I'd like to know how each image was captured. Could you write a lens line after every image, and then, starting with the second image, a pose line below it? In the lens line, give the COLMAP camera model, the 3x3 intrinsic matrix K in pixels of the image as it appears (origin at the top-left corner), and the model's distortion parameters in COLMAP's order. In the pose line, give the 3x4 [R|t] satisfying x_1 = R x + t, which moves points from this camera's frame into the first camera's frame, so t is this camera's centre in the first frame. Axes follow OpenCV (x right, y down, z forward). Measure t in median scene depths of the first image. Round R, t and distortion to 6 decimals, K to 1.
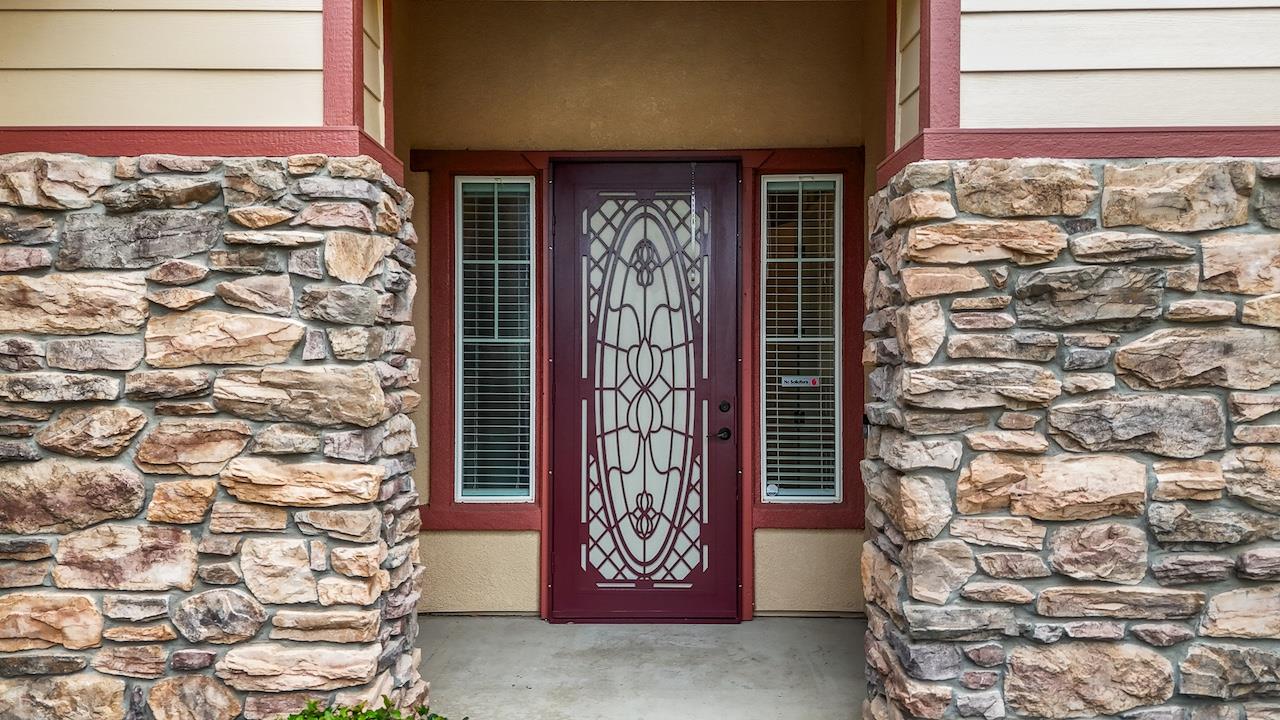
lens RADIAL K [[954.5, 0, 640.0], [0, 954.5, 360.0], [0, 0, 1]] dist [0.062344, -0.058399]
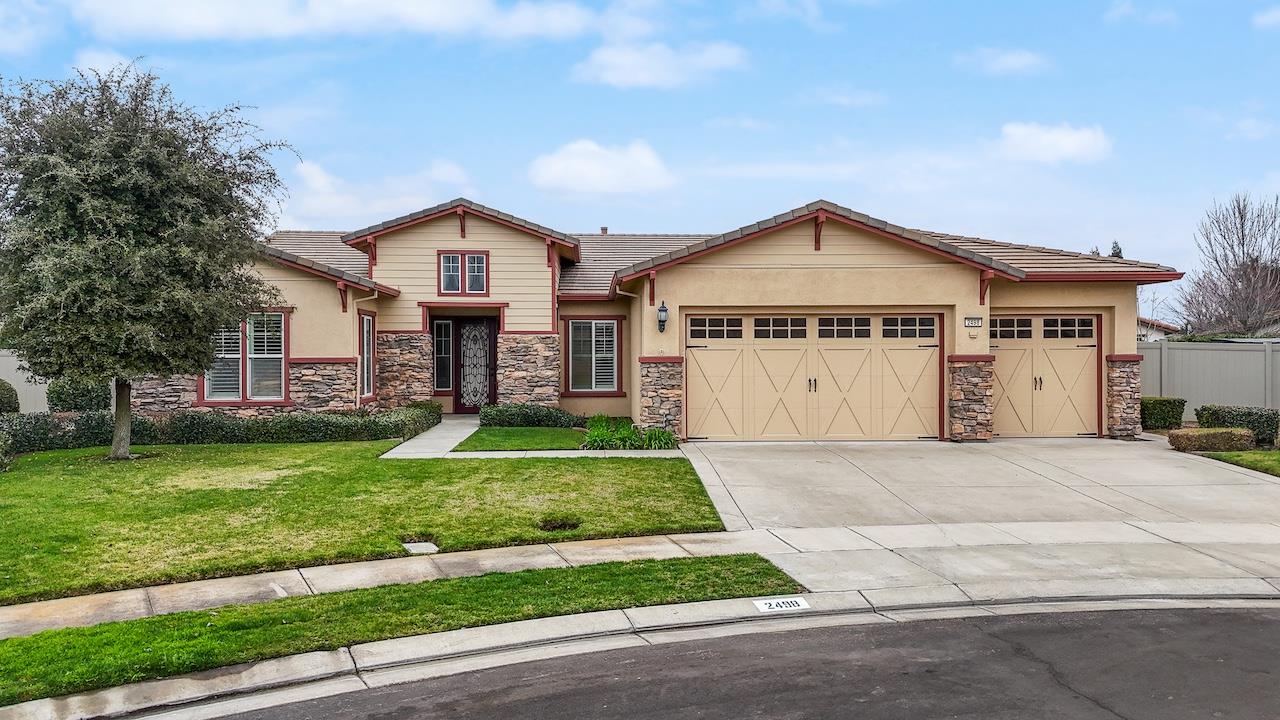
lens RADIAL K [[954.5, 0, 640.0], [0, 954.5, 360.0], [0, 0, 1]] dist [0.062344, -0.058399]
pose [[0.997888, -0.002927, 0.064897, 0.939574], [0.002955, 0.999996, -0.000336, 0.008782], [-0.064896, 0.000527, 0.997892, -6.952725]]
